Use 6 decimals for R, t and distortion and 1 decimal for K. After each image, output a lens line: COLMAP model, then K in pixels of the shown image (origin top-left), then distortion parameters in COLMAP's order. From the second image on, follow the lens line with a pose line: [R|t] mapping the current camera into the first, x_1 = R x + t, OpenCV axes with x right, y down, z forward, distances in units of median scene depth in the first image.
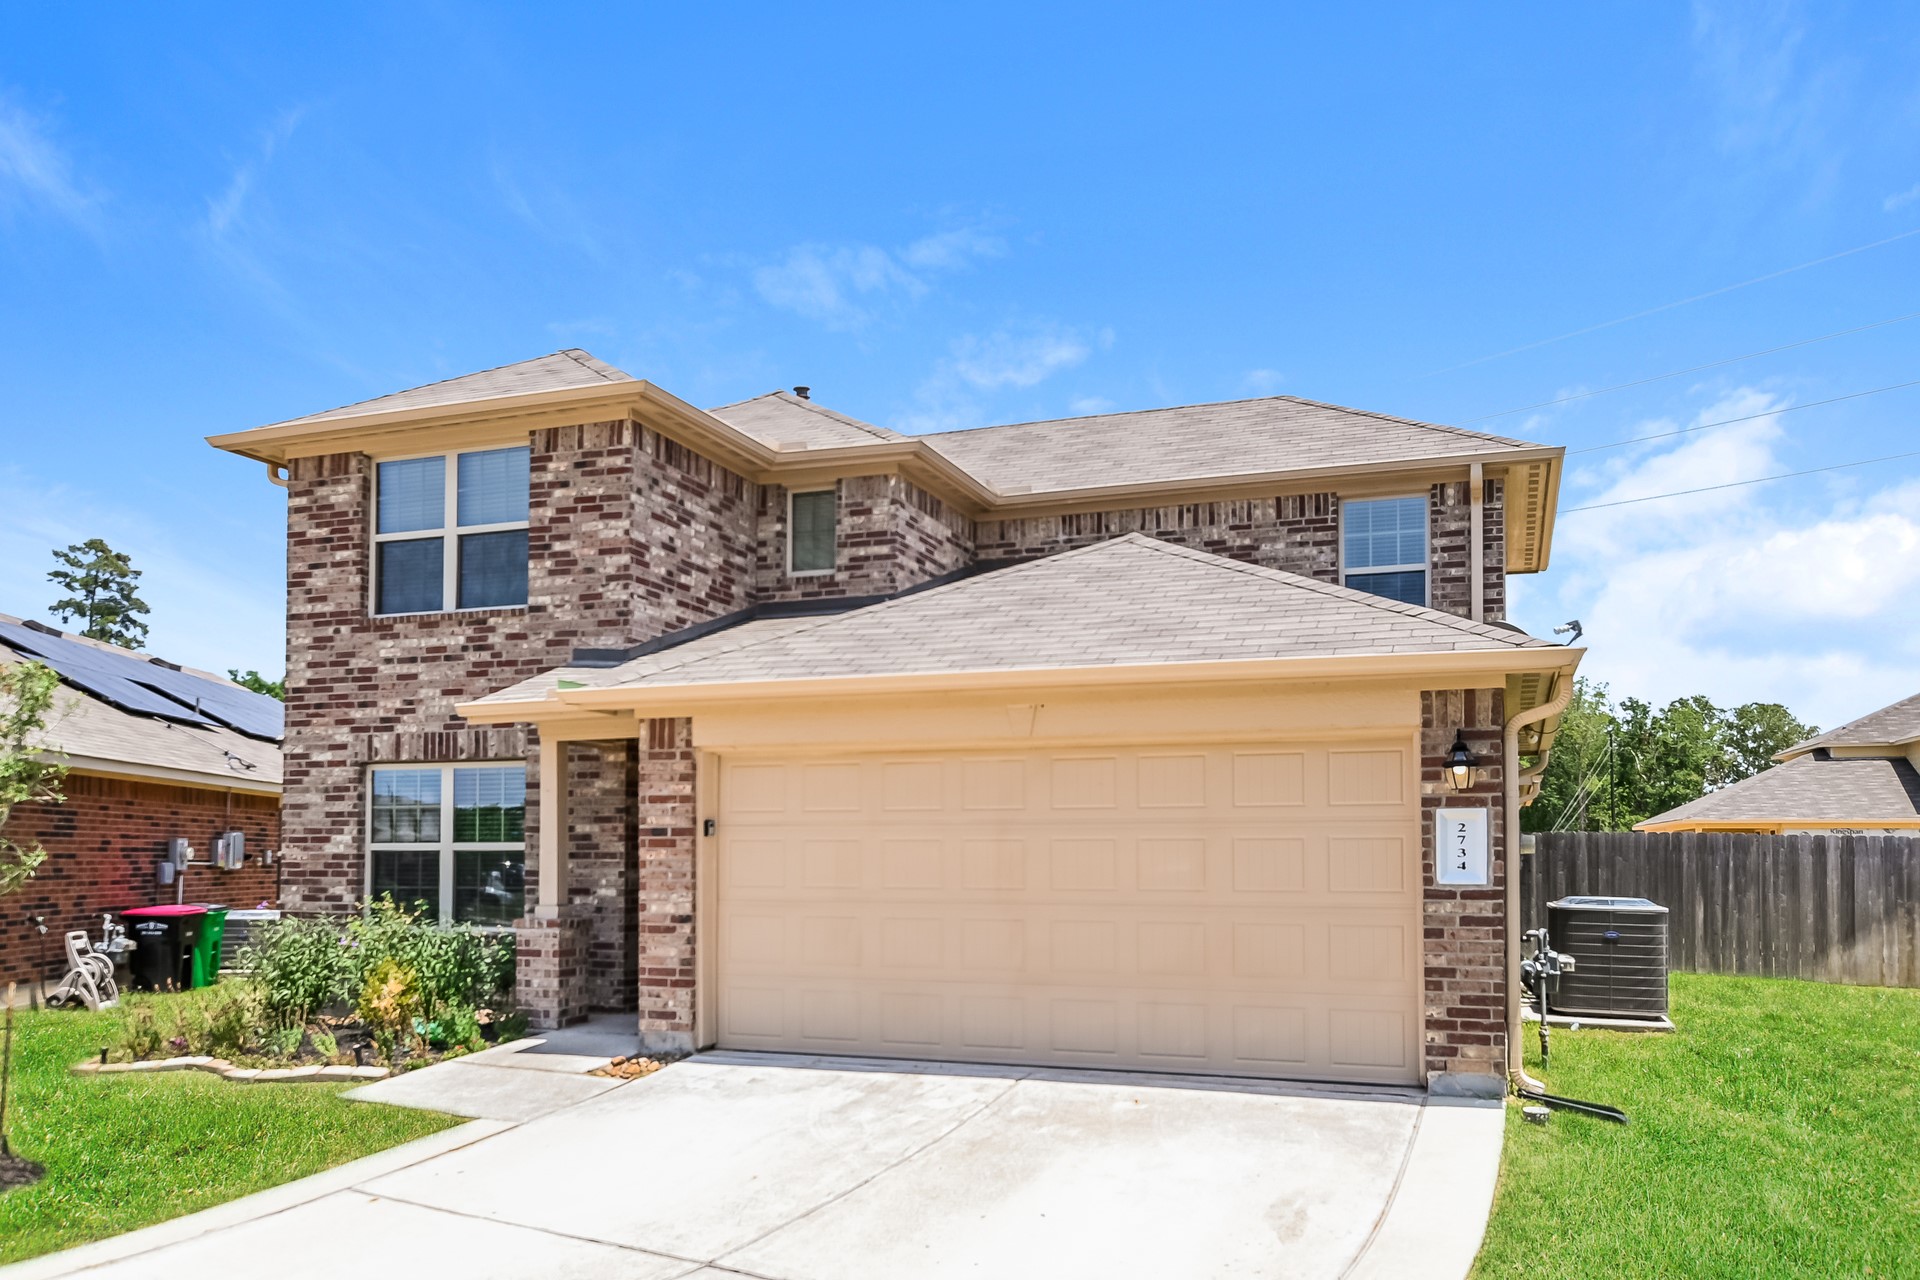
lens RADIAL K [[1452.3, 0, 968.6], [0, 1452.3, 636.3], [0, 0, 1]] dist [0.016775, 0.007251]
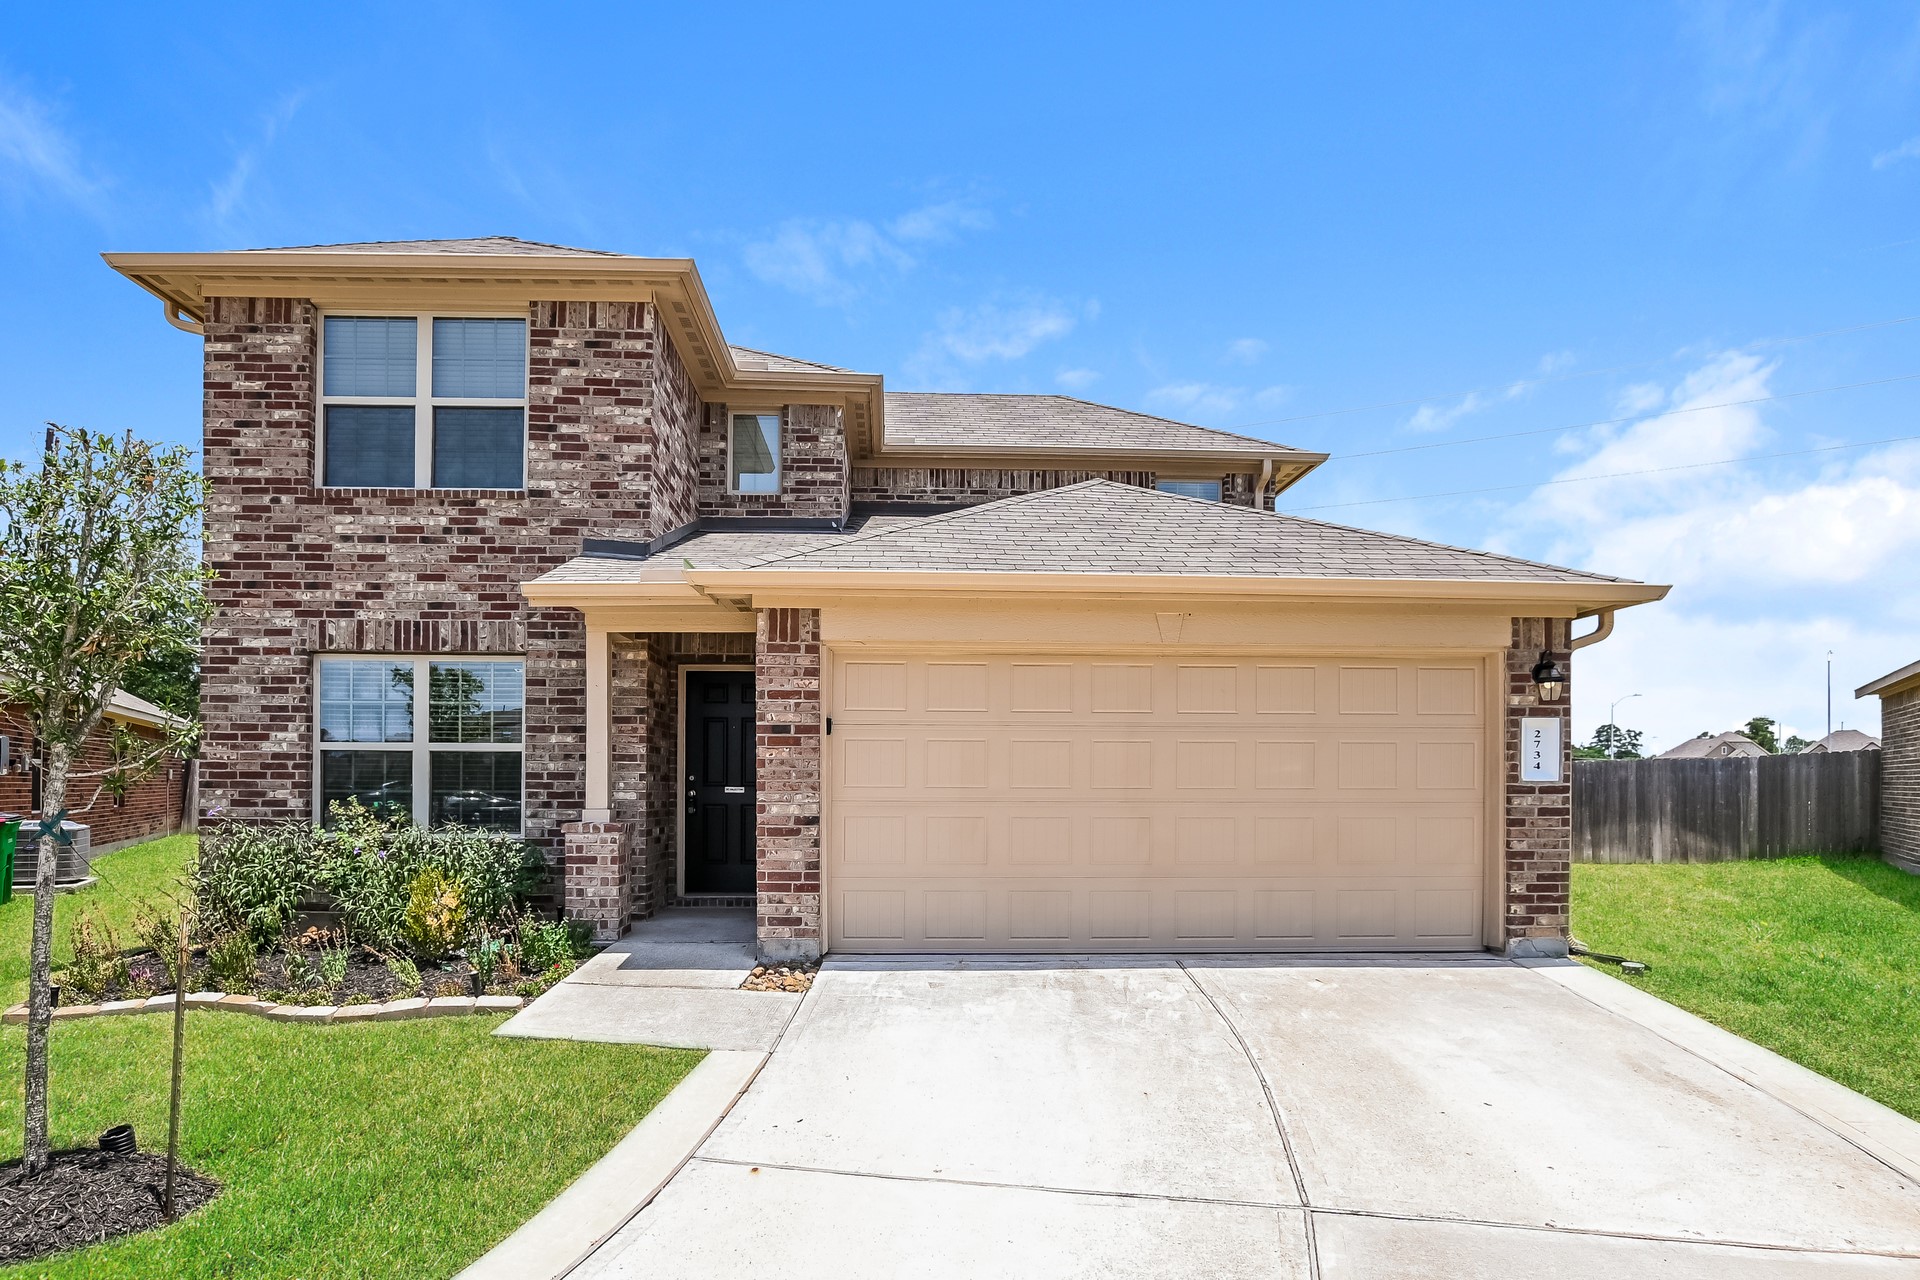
lens RADIAL K [[1110.9, 0, 968.6], [0, 1110.9, 667.6], [0, 0, 1]] dist [-0.023044, 0.001082]
pose [[0.929003, 0.039393, 0.367968, -0.337870], [-0.057602, 0.997592, 0.038629, 0.055566], [-0.365561, -0.057082, 0.929036, 0.269912]]
